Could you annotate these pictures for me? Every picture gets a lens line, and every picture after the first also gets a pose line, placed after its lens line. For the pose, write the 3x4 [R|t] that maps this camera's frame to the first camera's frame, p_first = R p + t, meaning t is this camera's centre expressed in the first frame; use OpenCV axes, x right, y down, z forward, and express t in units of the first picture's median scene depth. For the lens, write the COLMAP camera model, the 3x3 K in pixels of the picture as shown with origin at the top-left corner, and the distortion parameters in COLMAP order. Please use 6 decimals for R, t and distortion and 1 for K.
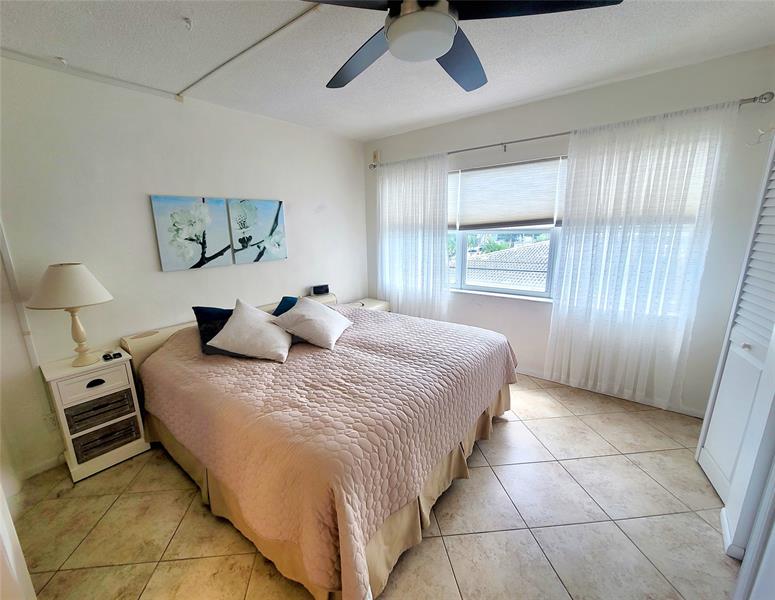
lens RADIAL K [[337.3, 0, 387.5], [0, 337.3, 300.0], [0, 0, 1]] dist [0.001198, 0.000062]
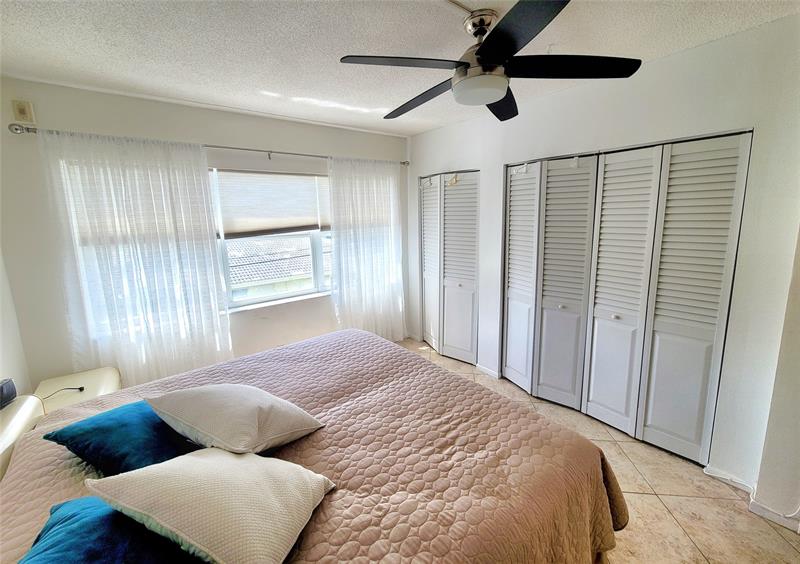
lens RADIAL K [[321.1, 0, 386.6], [0, 321.1, 262.0], [0, 0, 1]] dist [0.010193, 0.000111]
pose [[0.251884, -0.125525, 0.959582, -0.590630], [0.226363, 0.971688, 0.067690, -0.151171], [-0.940911, 0.200164, 0.273167, 0.545298]]
